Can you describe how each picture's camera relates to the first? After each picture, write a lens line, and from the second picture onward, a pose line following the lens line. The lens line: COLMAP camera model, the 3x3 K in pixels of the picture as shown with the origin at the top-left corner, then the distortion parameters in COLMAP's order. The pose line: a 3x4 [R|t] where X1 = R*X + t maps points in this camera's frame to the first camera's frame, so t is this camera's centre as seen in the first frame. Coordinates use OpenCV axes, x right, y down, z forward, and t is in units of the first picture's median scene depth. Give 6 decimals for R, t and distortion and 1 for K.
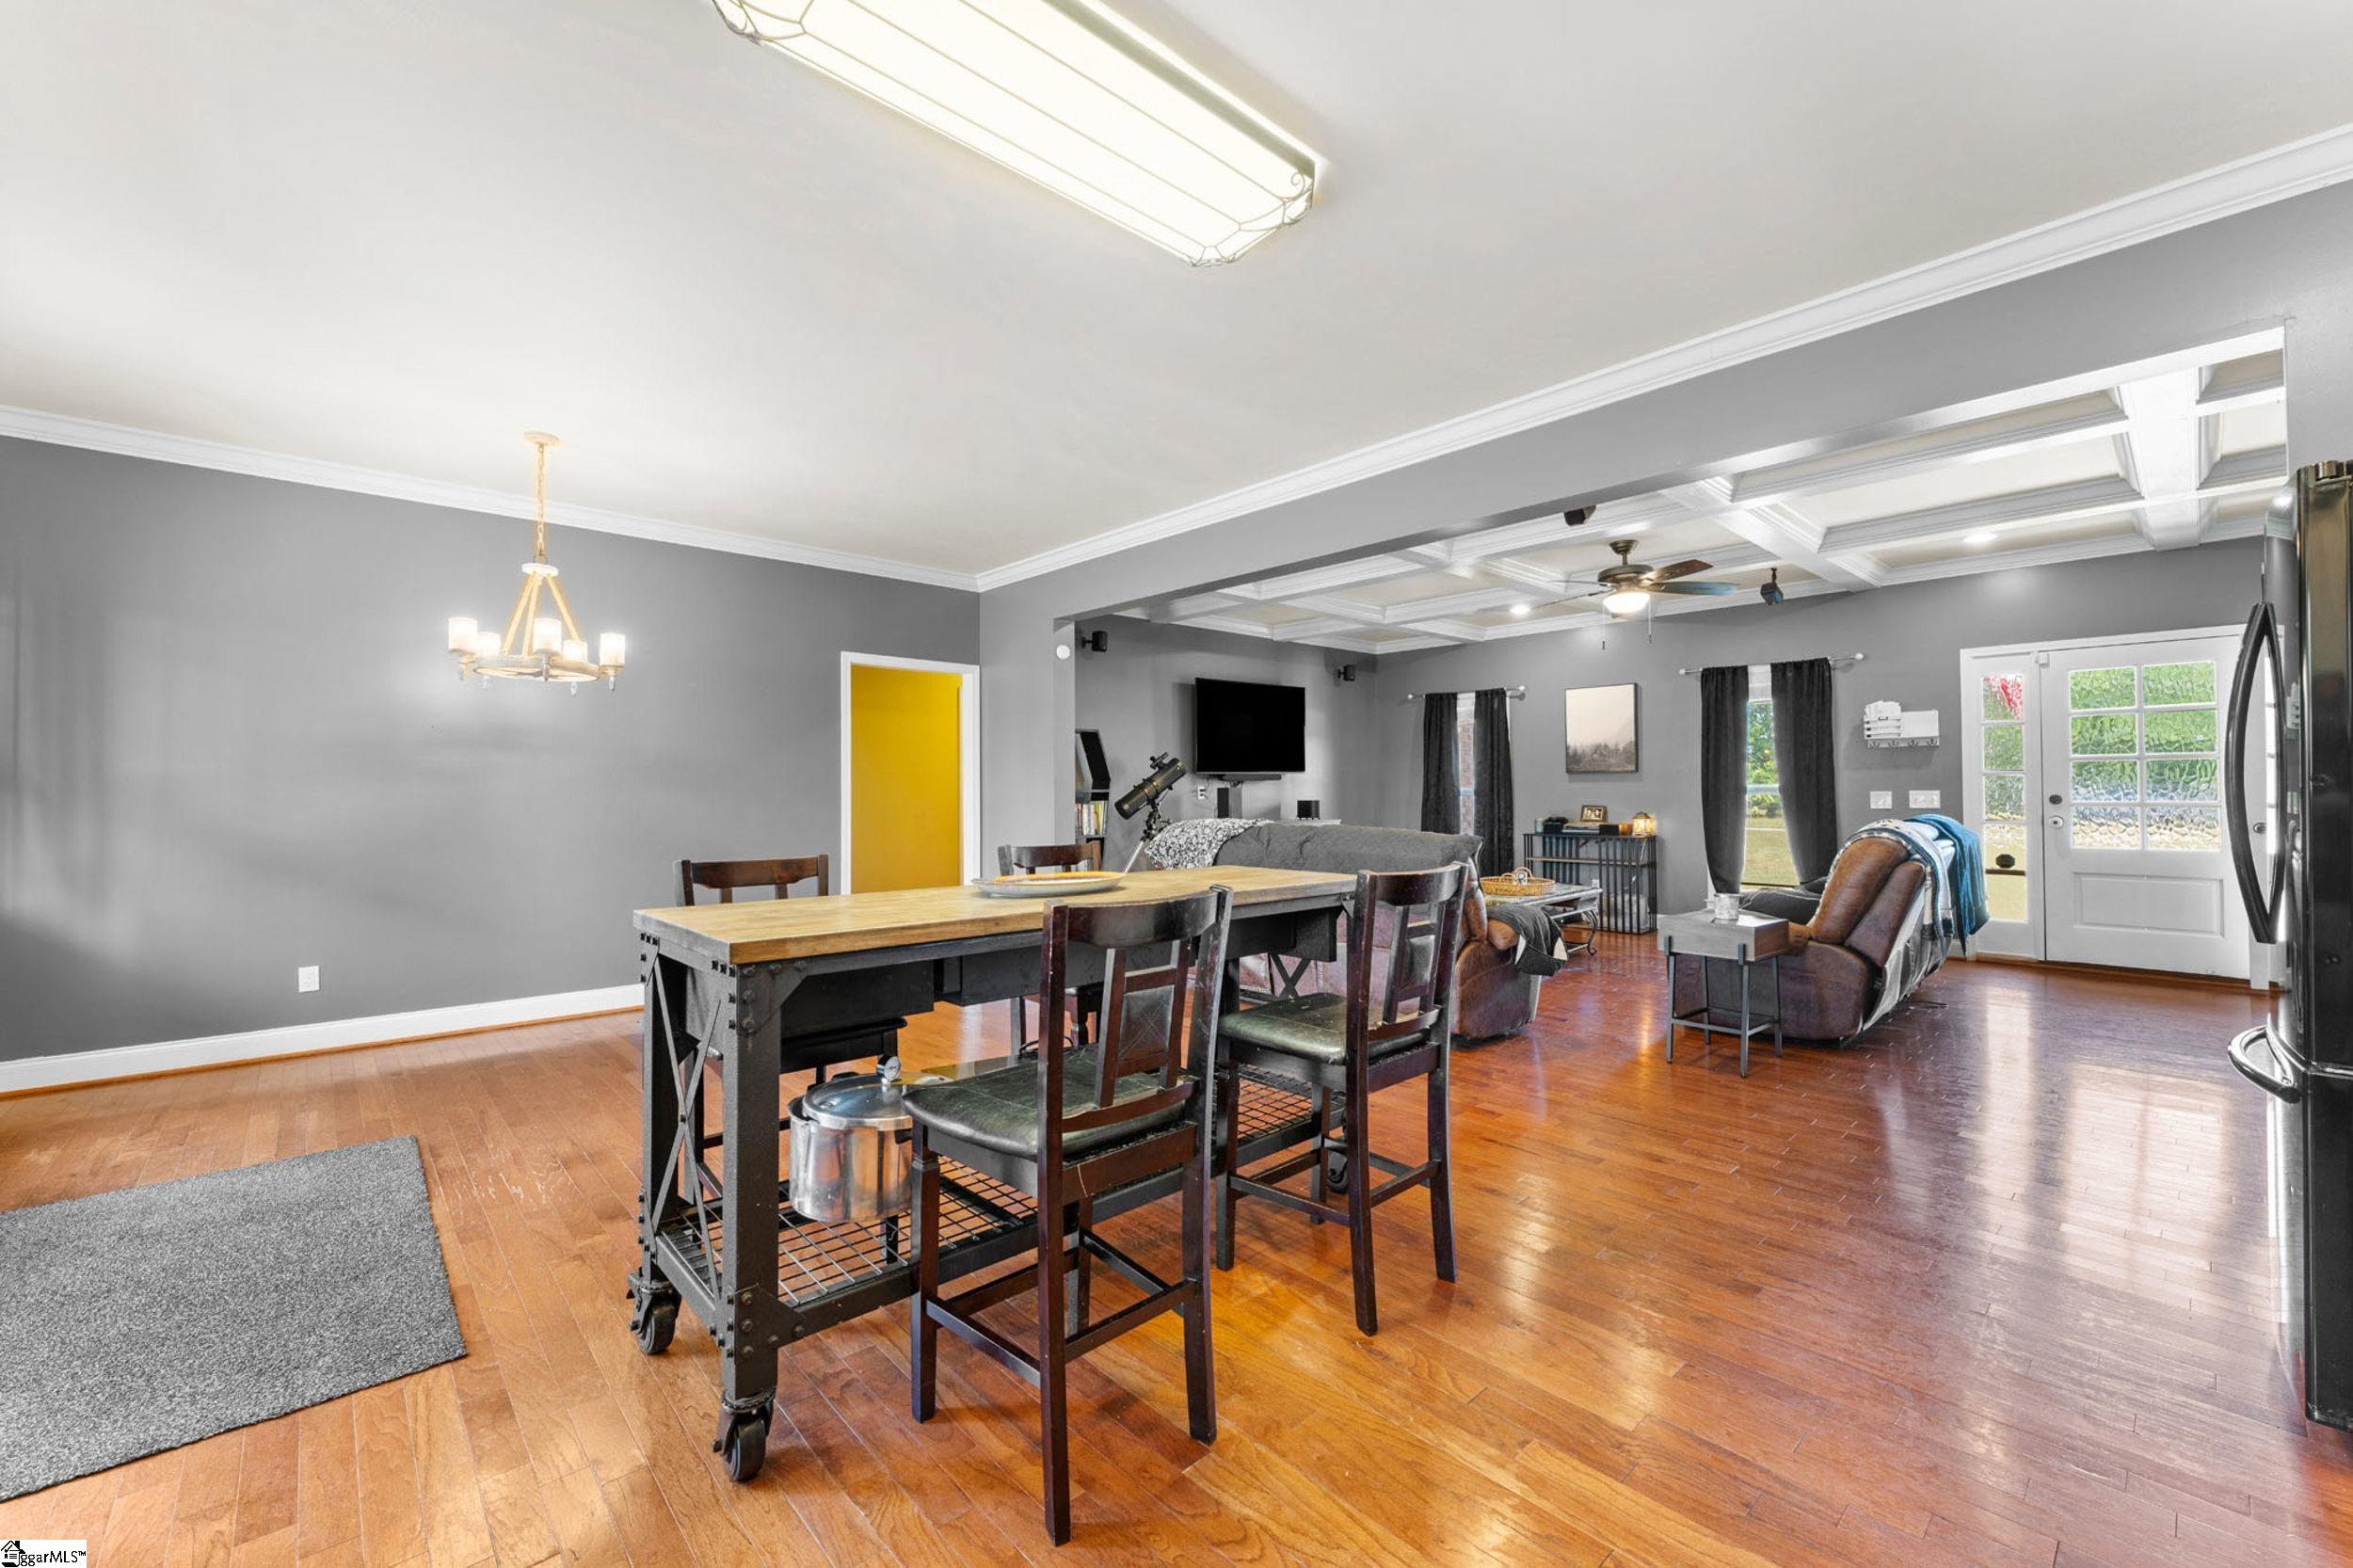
lens RADIAL K [[937.6, 0, 1175.7], [0, 937.6, 777.2], [0, 0, 1]] dist [0.000912, 0.000126]
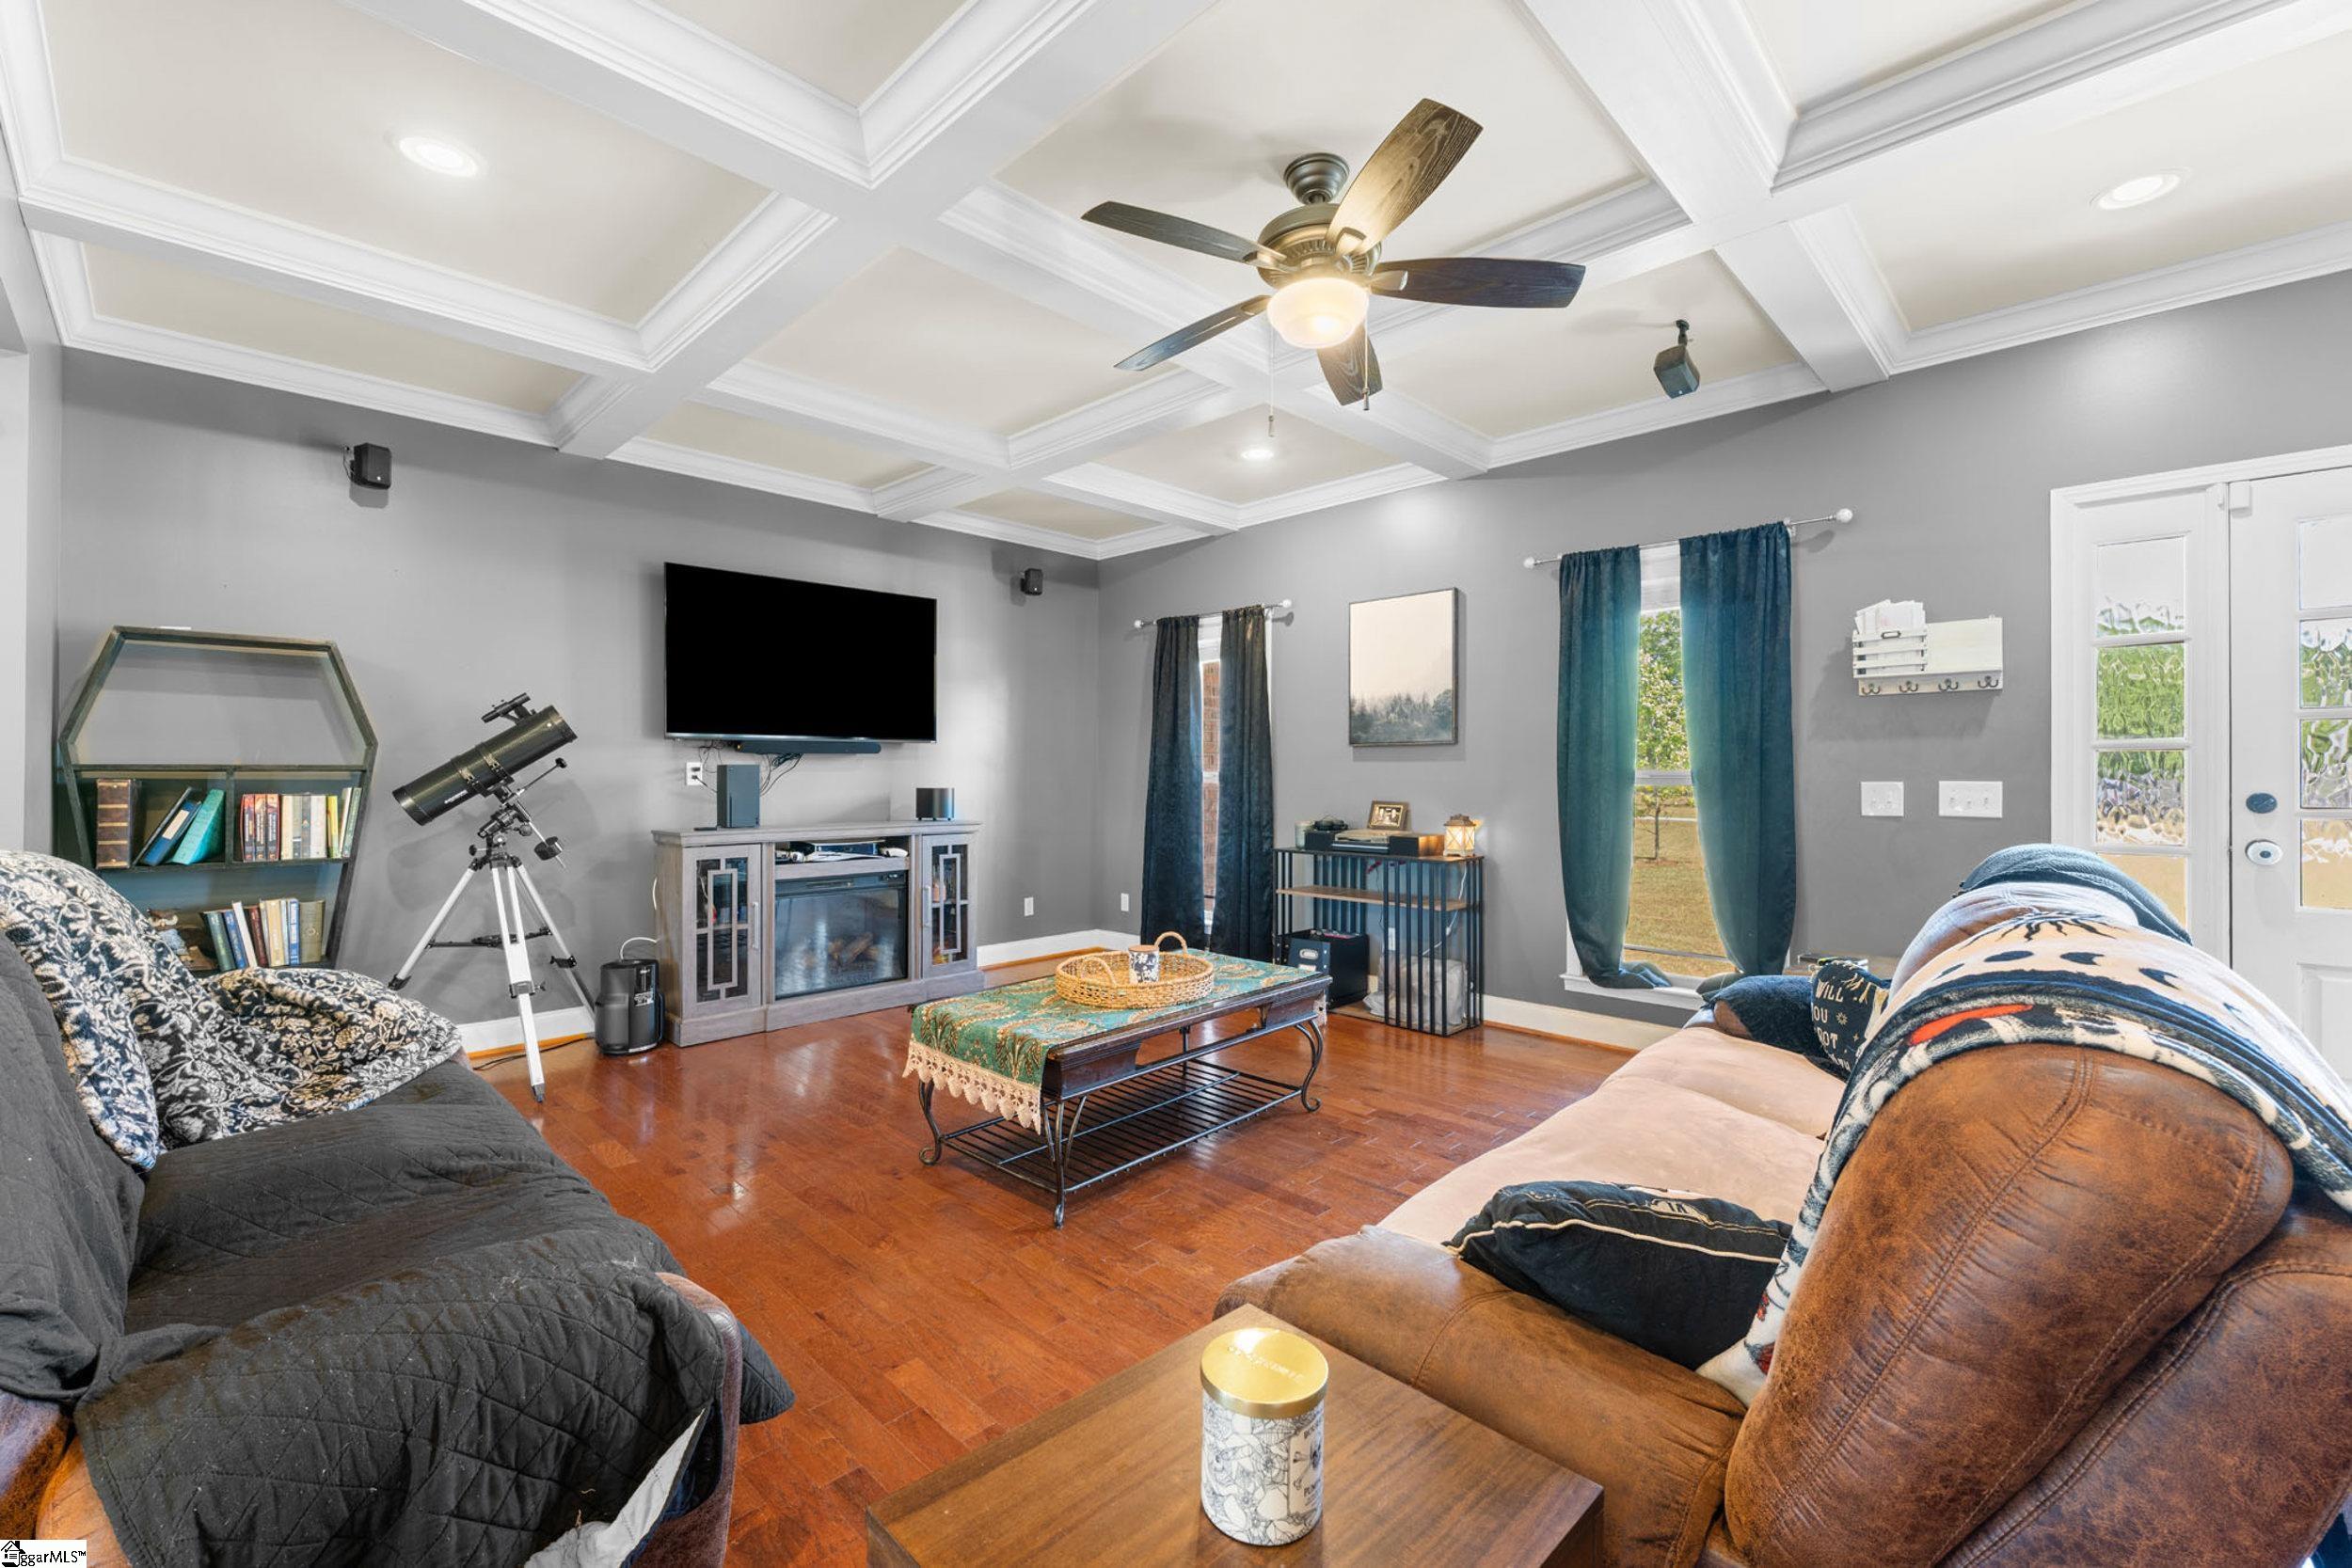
lens RADIAL K [[975.6, 0, 1164.7], [0, 975.6, 767.6], [0, 0, 1]] dist [-0.002991, 0.000083]
pose [[0.998347, 0.010678, 0.056474, 0.304133], [-0.011050, 0.999919, 0.006281, 0.007668], [-0.056402, -0.006895, 0.998384, 0.450955]]
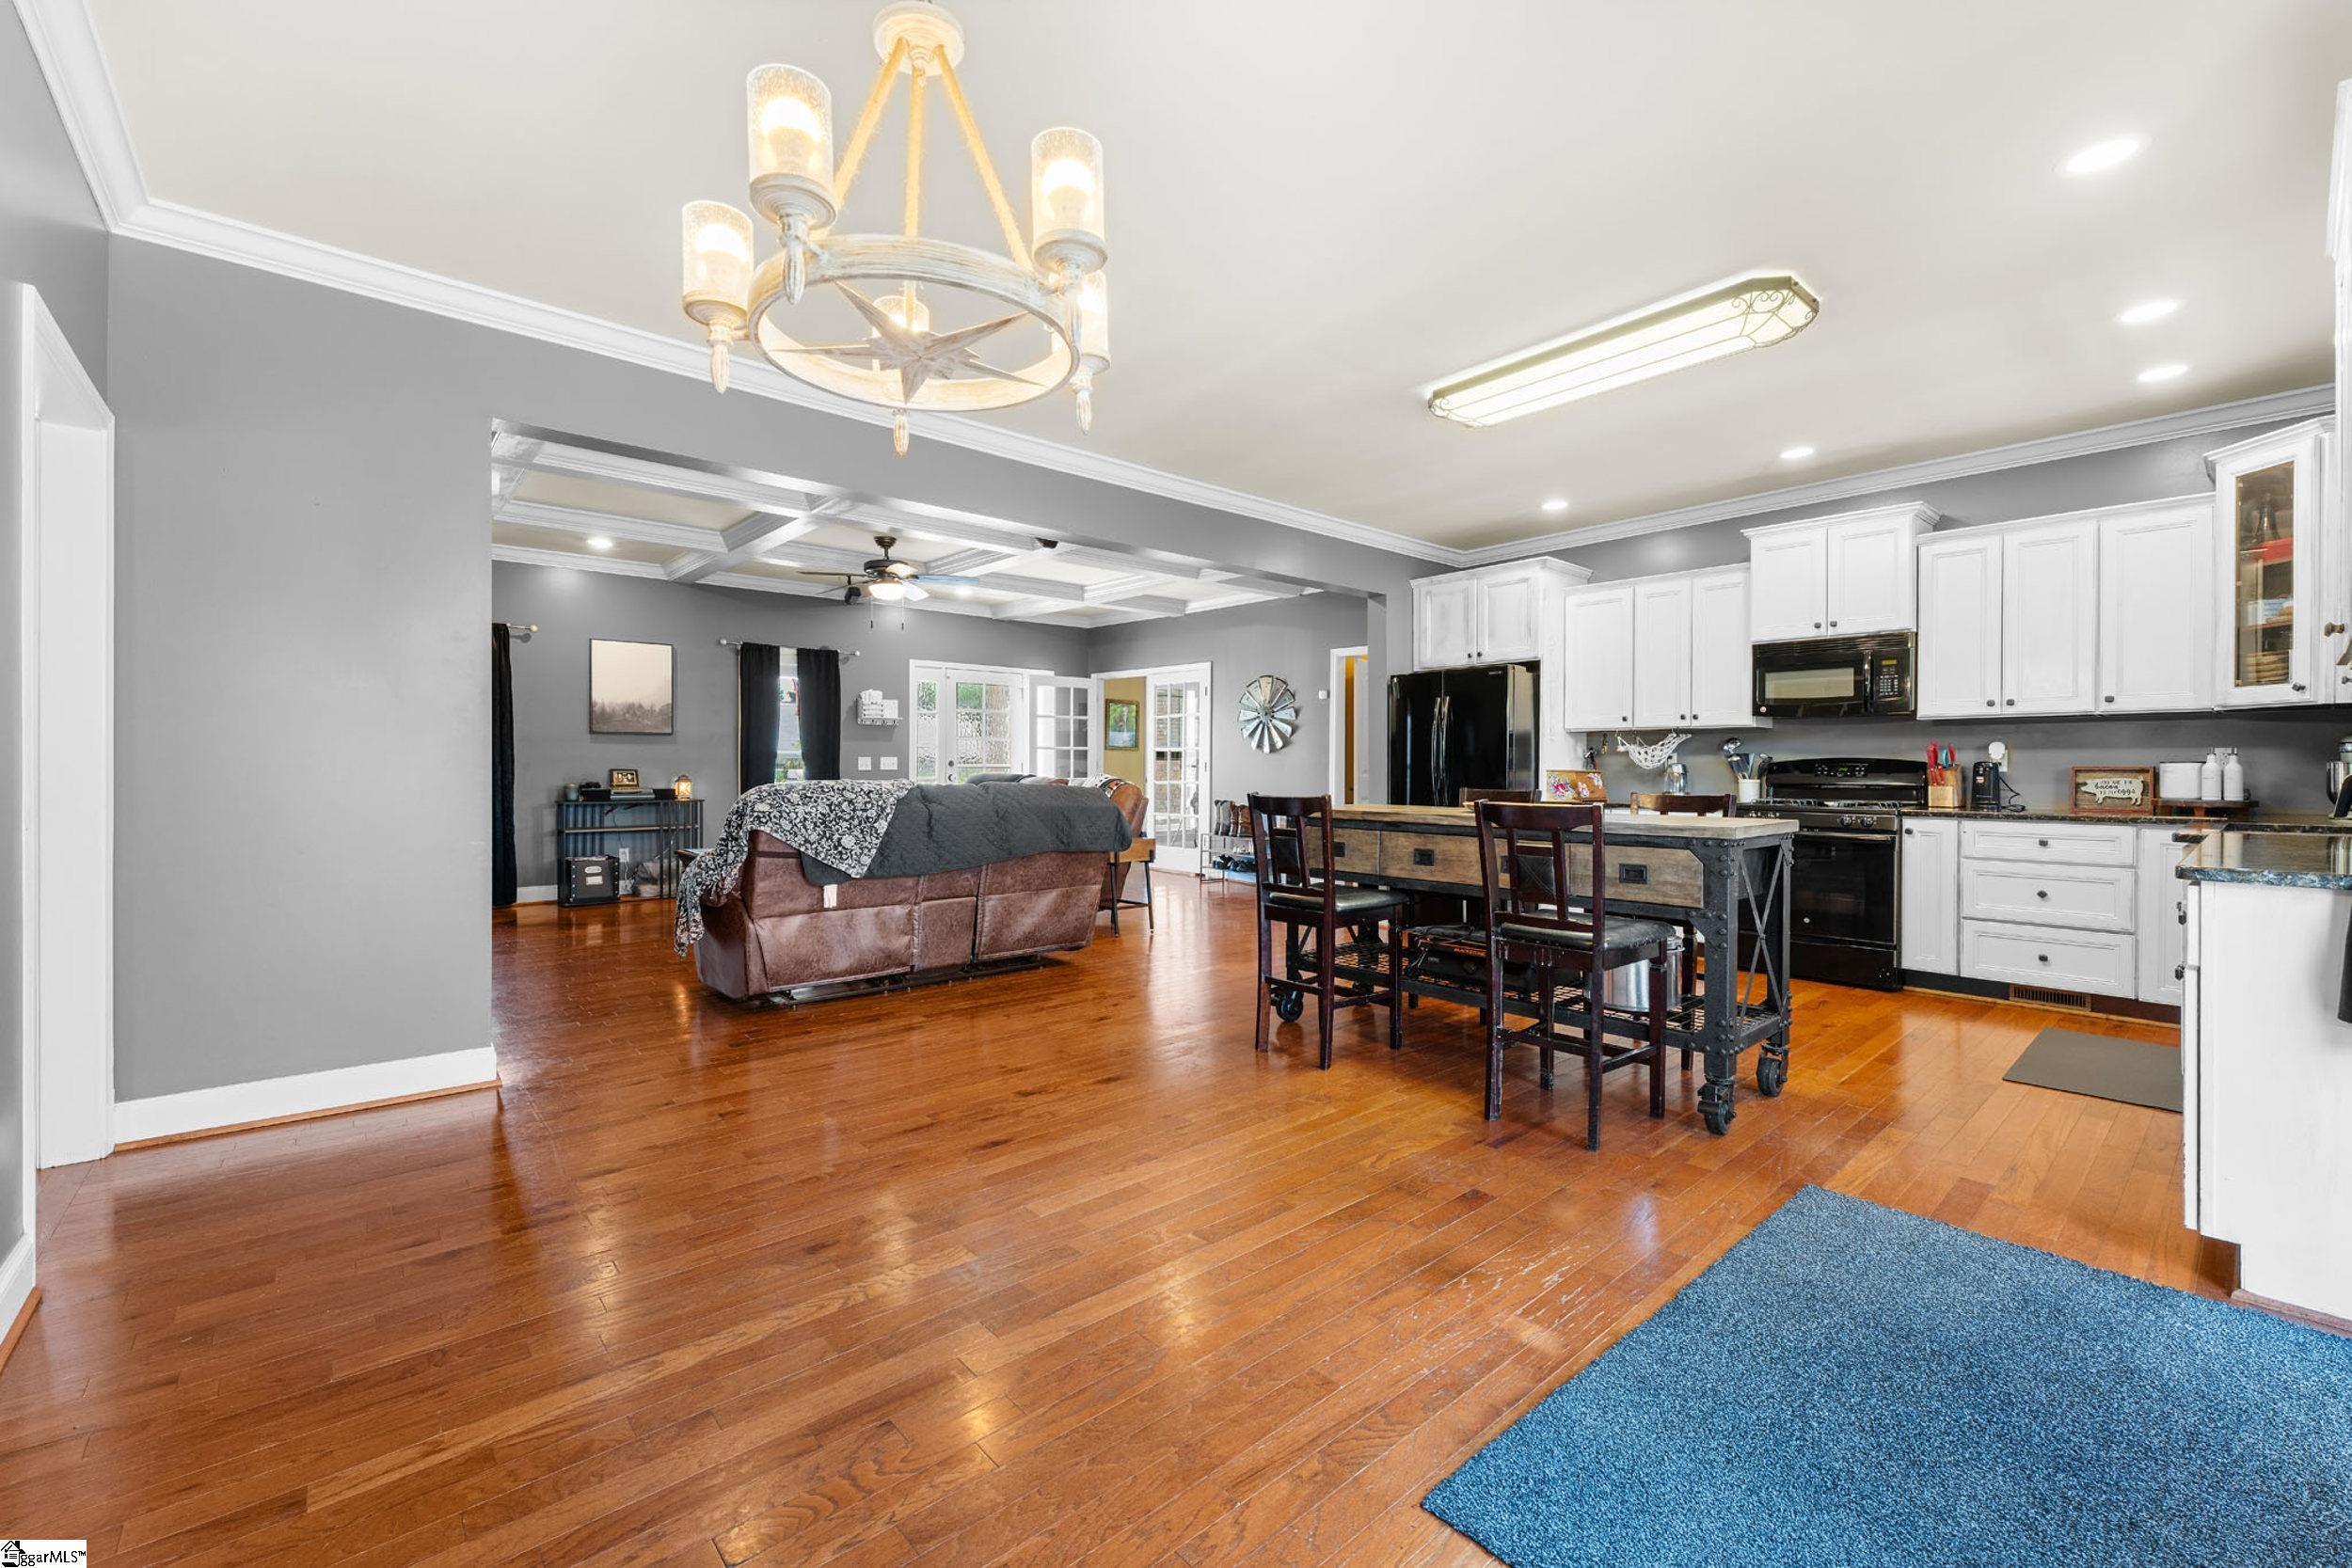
lens RADIAL K [[975.6, 0, 1164.7], [0, 975.6, 767.6], [0, 0, 1]] dist [-0.002991, 0.000083]
pose [[0.007757, 0.004670, 0.999959, -0.570424], [-0.019088, 0.999808, -0.004522, 0.025339], [-0.999788, -0.019052, 0.007844, 0.509777]]
